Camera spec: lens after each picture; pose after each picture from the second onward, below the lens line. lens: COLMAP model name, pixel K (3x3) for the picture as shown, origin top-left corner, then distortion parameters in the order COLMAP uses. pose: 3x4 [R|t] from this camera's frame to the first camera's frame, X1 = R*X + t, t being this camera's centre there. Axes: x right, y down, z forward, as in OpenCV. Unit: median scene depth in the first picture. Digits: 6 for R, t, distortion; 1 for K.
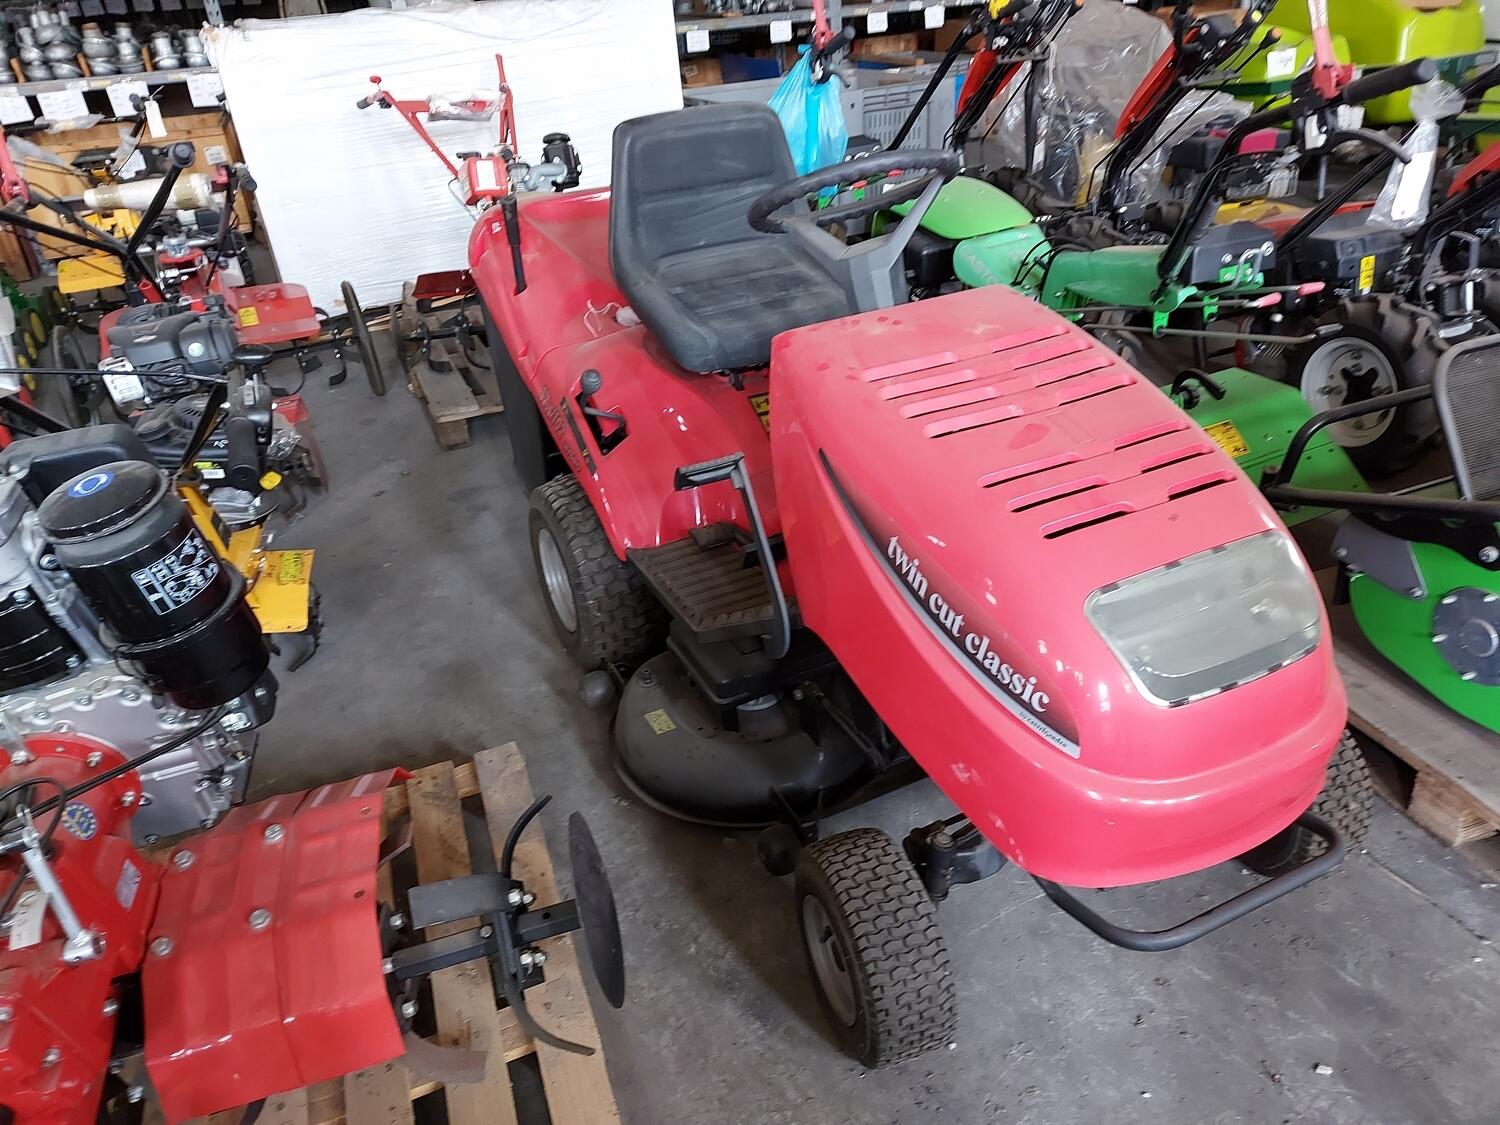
lens RADIAL K [[1092.1, 0, 750.0], [0, 1092.1, 562.5], [0, 0, 1]] dist [0.066829, -0.071260]
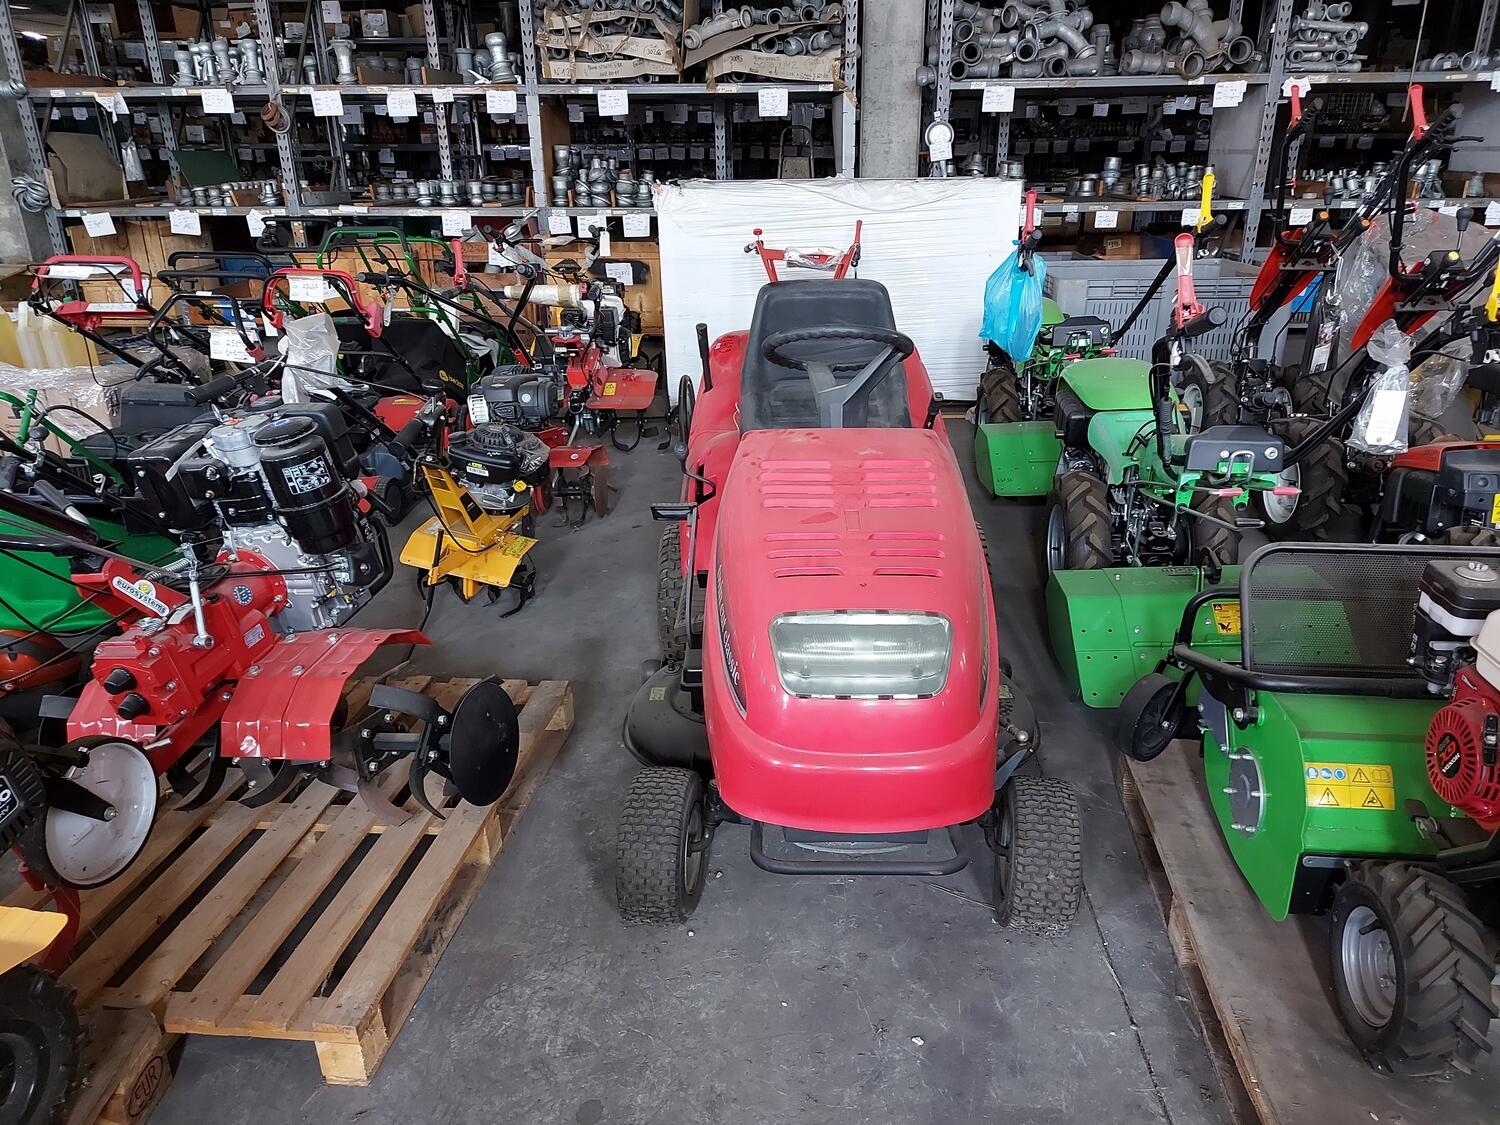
lens RADIAL K [[1090.8, 0, 747.1], [0, 1090.8, 557.3], [0, 0, 1]] dist [0.085740, -0.100415]
pose [[0.888022, 0.215358, -0.406248, 0.572308], [-0.263049, 0.962610, -0.064710, 0.040054], [0.377122, 0.164327, 0.911469, -0.260506]]
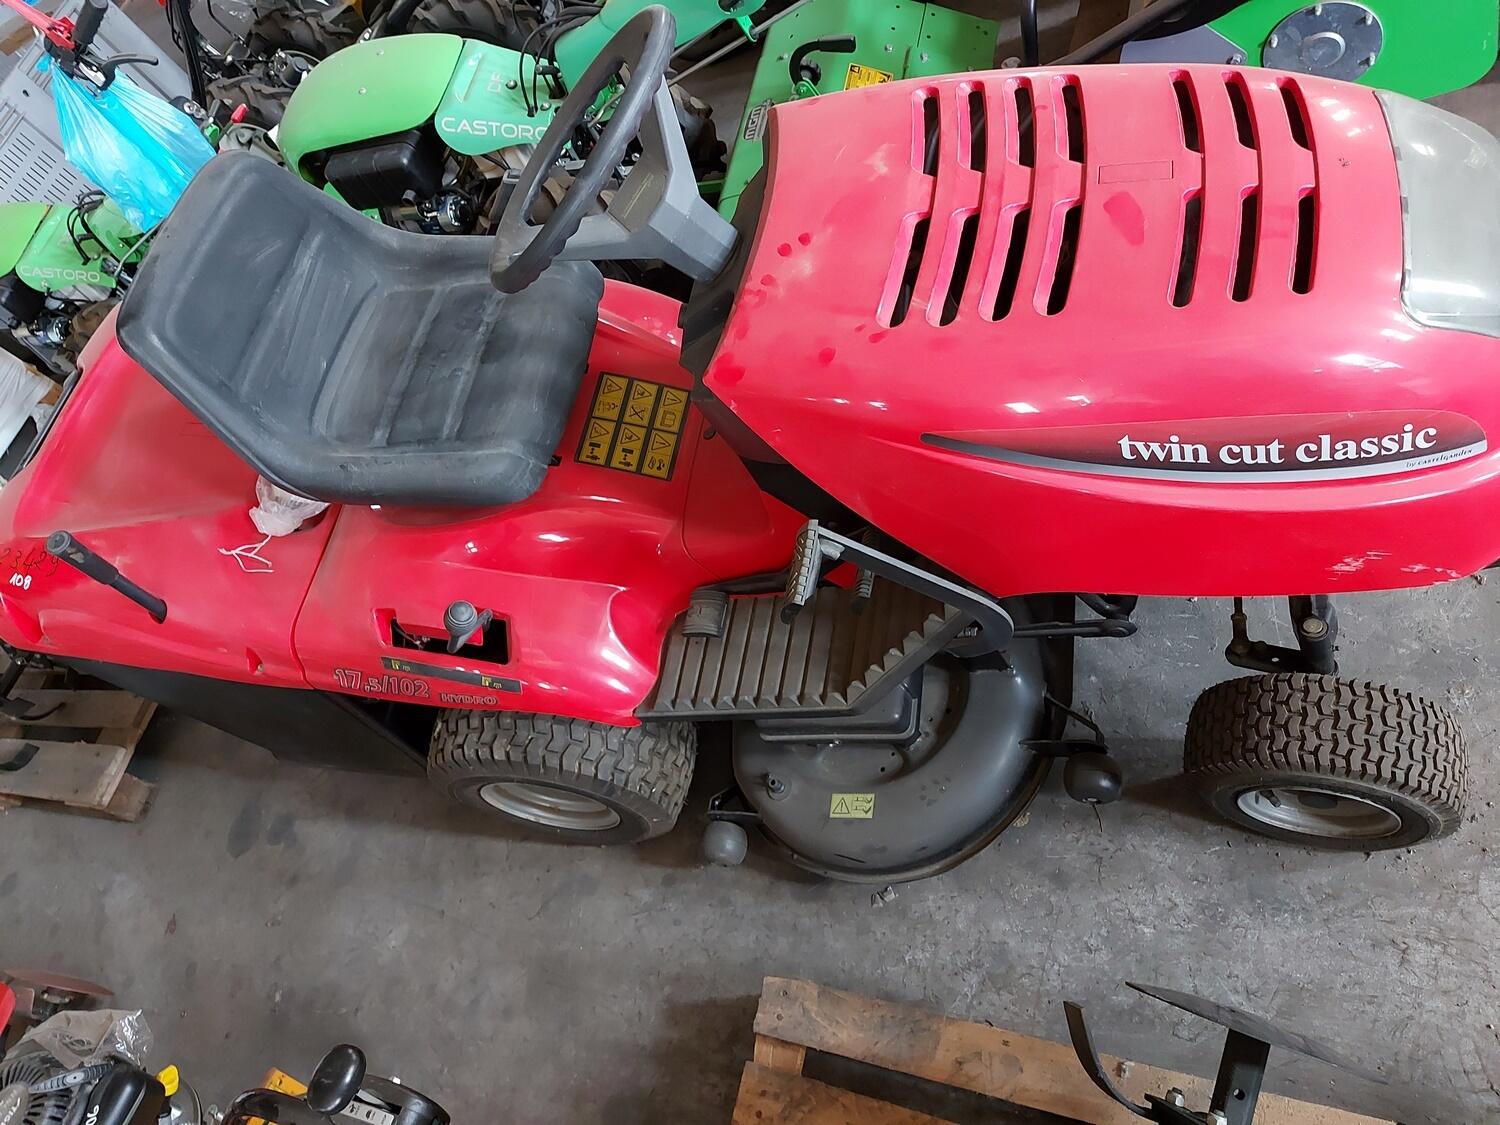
lens RADIAL K [[1099.6, 0, 755.7], [0, 1099.6, 582.1], [0, 0, 1]] dist [0.058794, -0.081042]
pose [[0.564330, -0.785755, 0.253221, -0.209876], [0.712106, 0.618497, 0.332215, -0.294240], [-0.417656, -0.007158, 0.908577, 0.304387]]
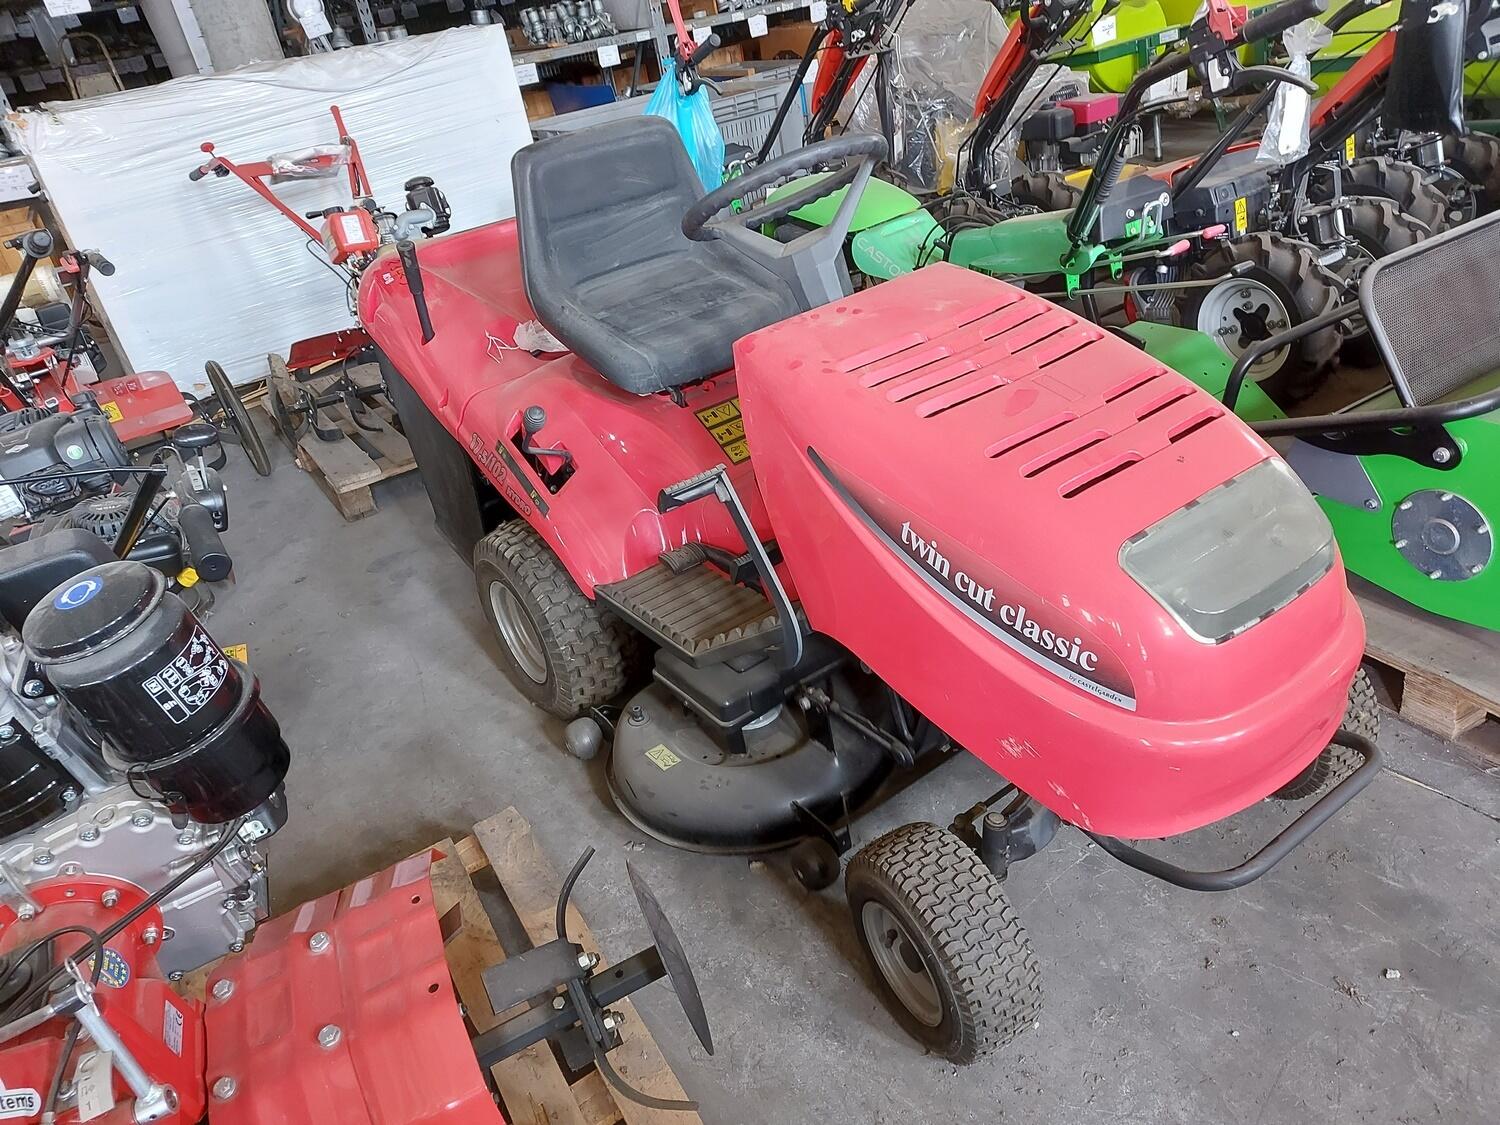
lens RADIAL K [[1103.7, 0, 757.0], [0, 1103.7, 569.2], [0, 0, 1]] dist [0.063823, -0.067420]
pose [[0.981535, -0.158445, 0.107167, -0.083351], [0.160147, 0.987065, -0.007413, 0.002860], [-0.104607, 0.024438, 0.994213, 0.021262]]
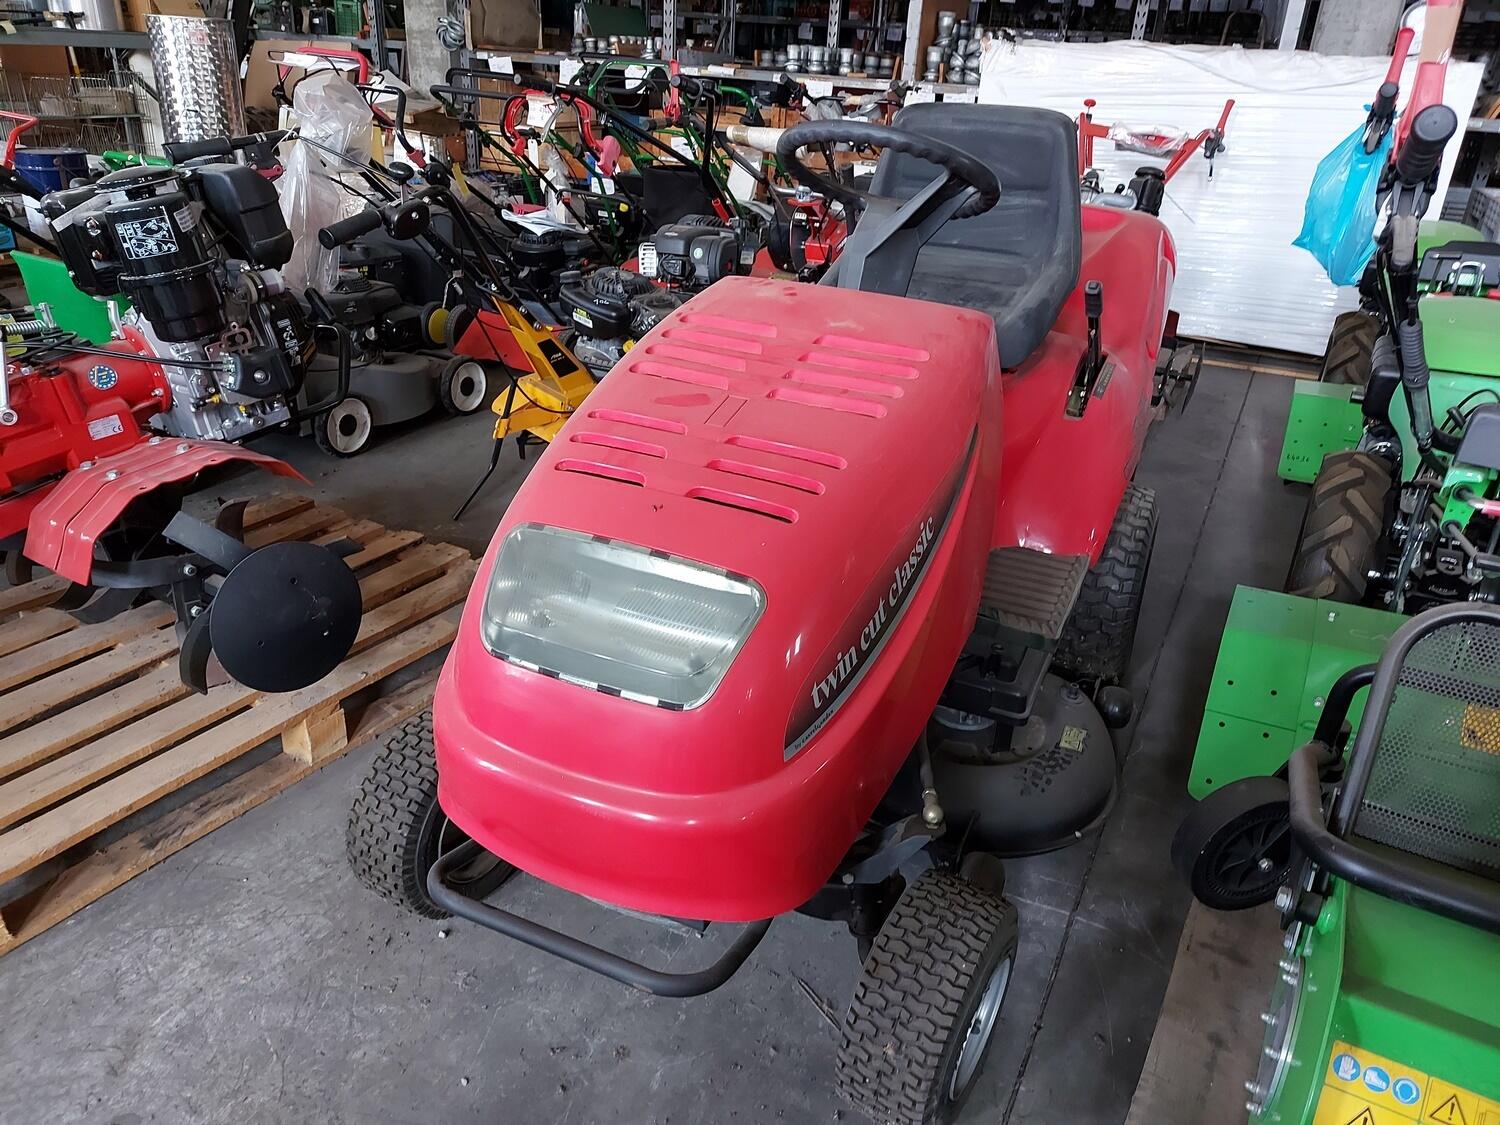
lens RADIAL K [[1092.1, 0, 750.0], [0, 1092.1, 562.5], [0, 0, 1]] dist [0.066829, -0.071260]
pose [[0.627537, 0.420946, -0.654982, 0.715156], [-0.456295, 0.880473, 0.128691, -0.103273], [0.630866, 0.218107, 0.744605, 0.275673]]
